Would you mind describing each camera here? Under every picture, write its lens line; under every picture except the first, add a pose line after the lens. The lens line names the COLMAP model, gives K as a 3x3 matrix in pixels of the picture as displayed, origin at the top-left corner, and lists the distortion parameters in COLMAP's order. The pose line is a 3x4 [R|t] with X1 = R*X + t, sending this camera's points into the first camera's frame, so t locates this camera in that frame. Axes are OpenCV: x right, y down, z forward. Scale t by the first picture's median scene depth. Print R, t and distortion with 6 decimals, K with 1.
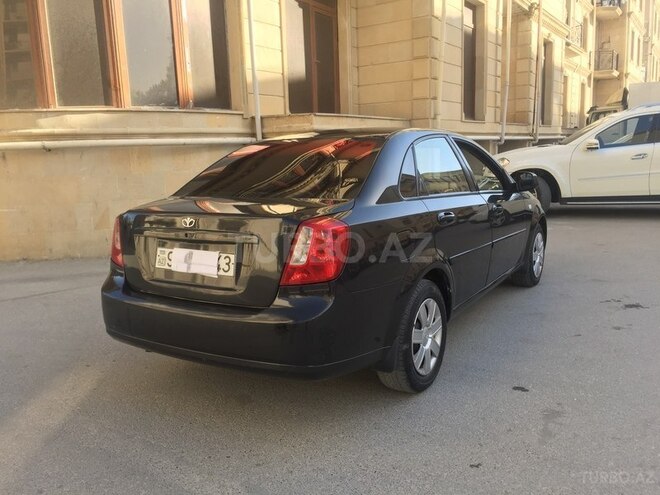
lens RADIAL K [[566.5, 0, 330.0], [0, 566.5, 247.5], [0, 0, 1]] dist [0.095925, -0.121565]
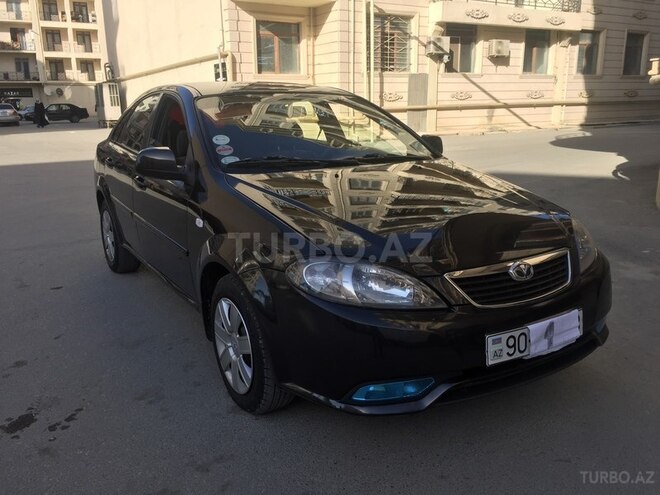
lens RADIAL K [[566.5, 0, 330.0], [0, 566.5, 247.5], [0, 0, 1]] dist [0.095925, -0.121565]
pose [[-0.443947, 0.256119, -0.858670, 0.483467], [-0.117537, 0.933356, 0.339164, -0.154863], [0.888311, 0.251496, -0.384257, 0.842570]]
